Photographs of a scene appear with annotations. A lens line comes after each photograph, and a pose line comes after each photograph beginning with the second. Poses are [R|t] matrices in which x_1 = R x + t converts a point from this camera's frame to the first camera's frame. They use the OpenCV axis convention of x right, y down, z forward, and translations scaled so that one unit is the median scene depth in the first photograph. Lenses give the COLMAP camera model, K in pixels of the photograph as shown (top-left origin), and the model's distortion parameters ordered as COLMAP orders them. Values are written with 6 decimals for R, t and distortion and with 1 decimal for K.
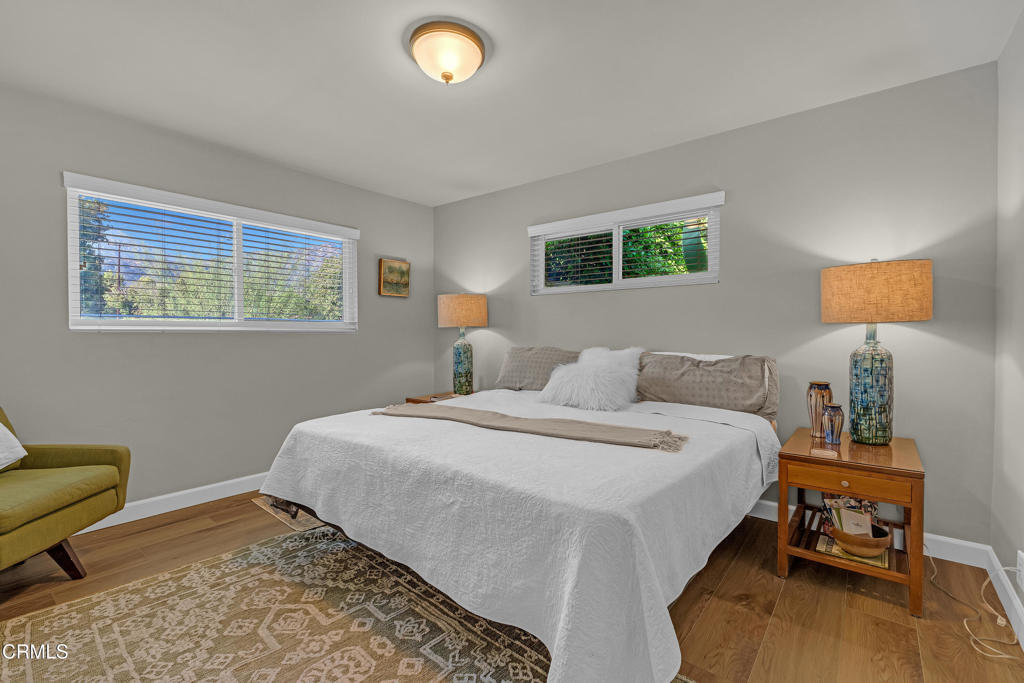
lens RADIAL K [[454.8, 0, 516.4], [0, 454.8, 340.0], [0, 0, 1]] dist [-0.012715, 0.000206]
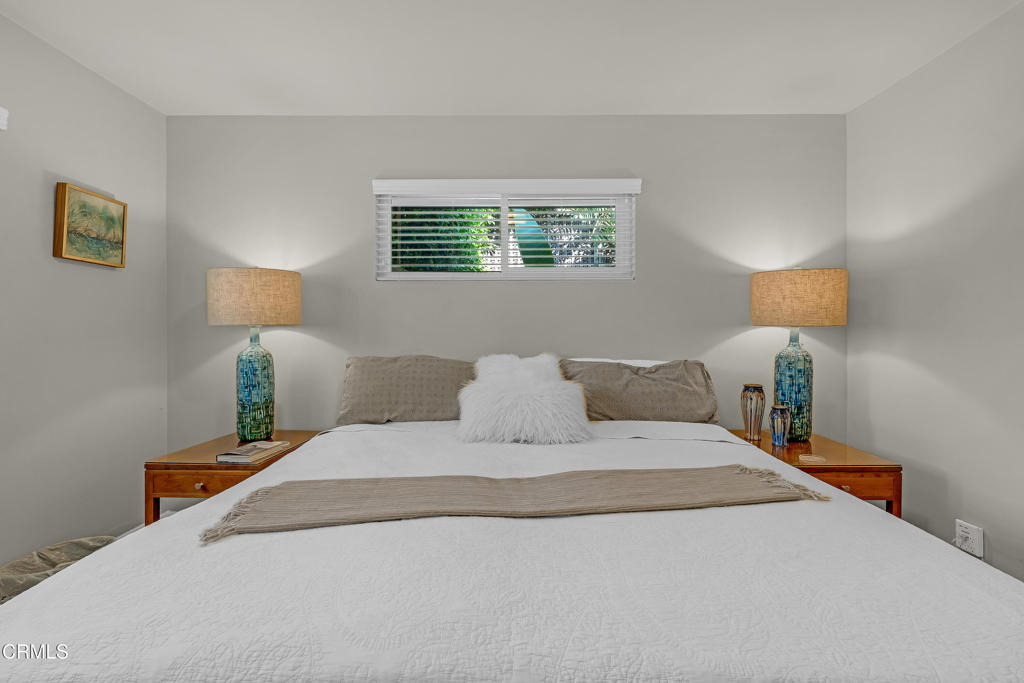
lens RADIAL K [[454.8, 0, 509.9], [0, 454.8, 333.8], [0, 0, 1]] dist [-0.012715, 0.000206]
pose [[0.782329, 0.000853, 0.622865, -0.305761], [0.008428, 0.999893, -0.011955, -0.009769], [-0.622808, 0.014602, 0.782238, 0.444324]]
